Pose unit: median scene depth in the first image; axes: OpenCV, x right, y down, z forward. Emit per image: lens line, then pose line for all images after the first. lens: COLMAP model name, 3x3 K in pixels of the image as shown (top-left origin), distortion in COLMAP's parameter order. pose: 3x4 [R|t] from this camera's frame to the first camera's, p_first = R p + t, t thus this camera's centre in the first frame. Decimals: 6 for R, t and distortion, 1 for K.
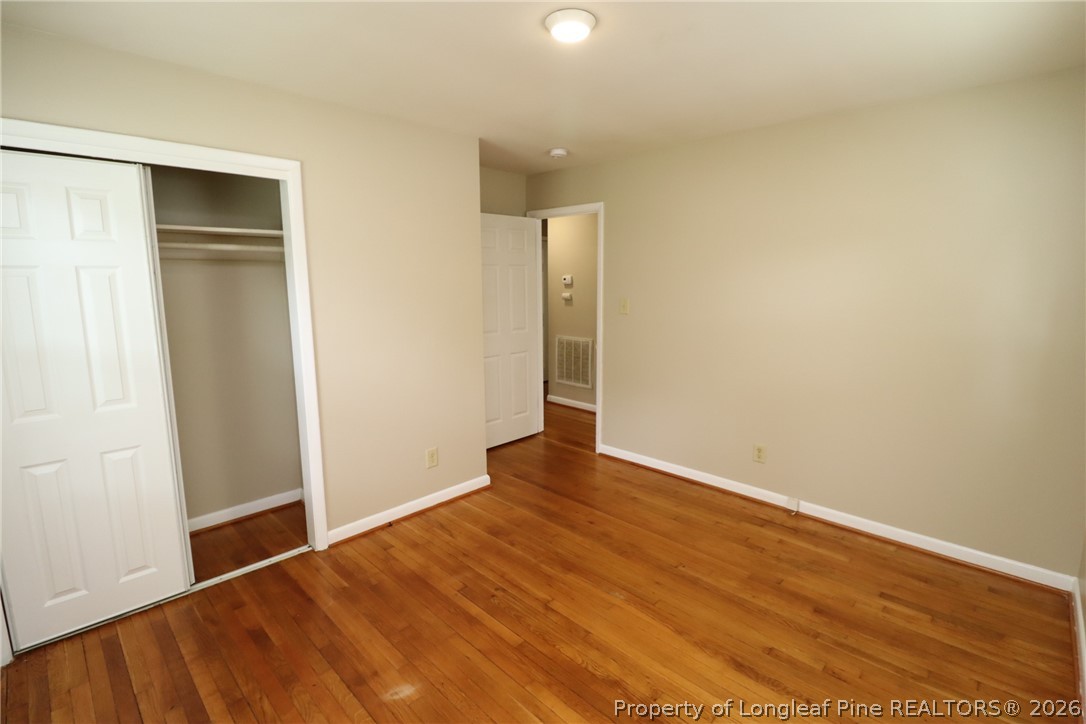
lens RADIAL K [[502.1, 0, 546.1], [0, 502.1, 353.4], [0, 0, 1]] dist [-0.003037, -0.010387]
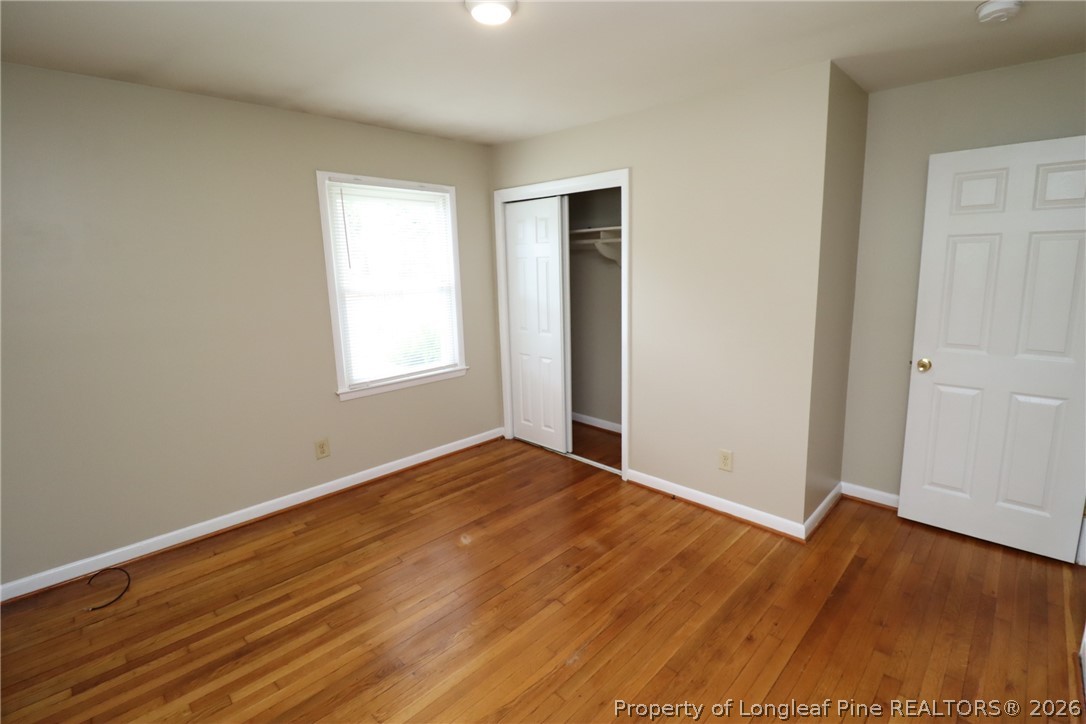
lens RADIAL K [[502.1, 0, 566.0], [0, 502.1, 352.5], [0, 0, 1]] dist [-0.003037, -0.010387]
pose [[0.019538, 0.180463, -0.983388, 0.819539], [-0.129489, 0.975748, 0.176488, -0.137575], [0.991388, 0.123889, 0.042432, 0.857094]]
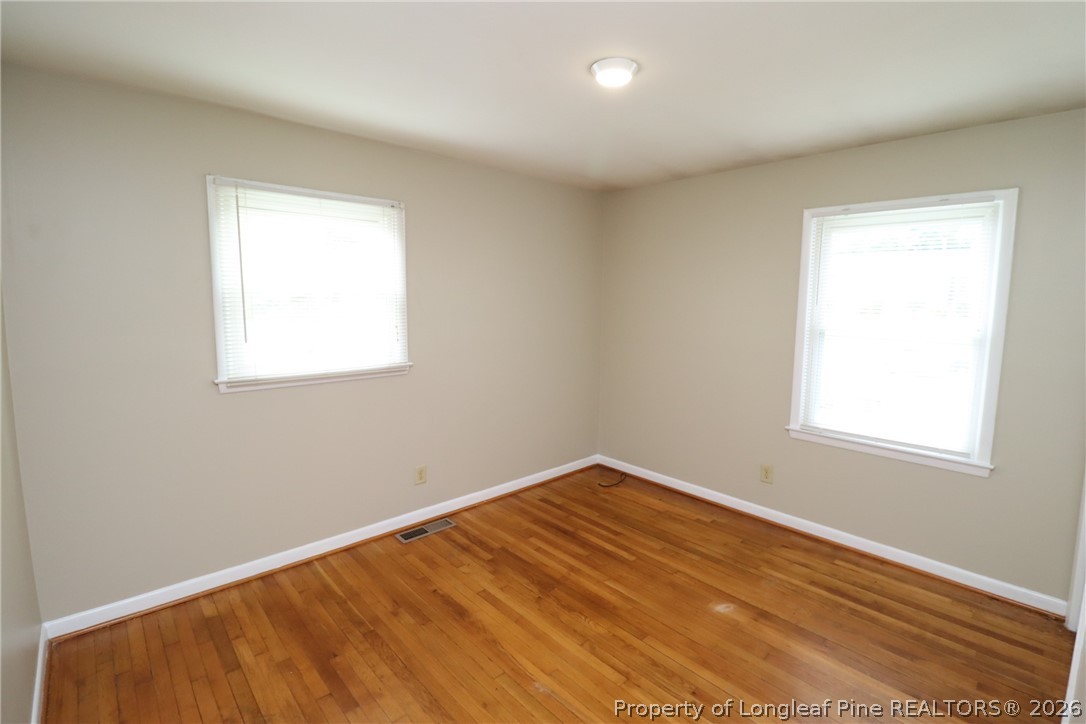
lens RADIAL K [[502.1, 0, 547.4], [0, 502.1, 354.7], [0, 0, 1]] dist [-0.003037, -0.010387]
pose [[-0.998630, -0.017117, 0.049449, 0.098134], [-0.003639, 0.965413, 0.260701, -0.249411], [-0.052201, 0.260164, -0.964152, 1.584938]]
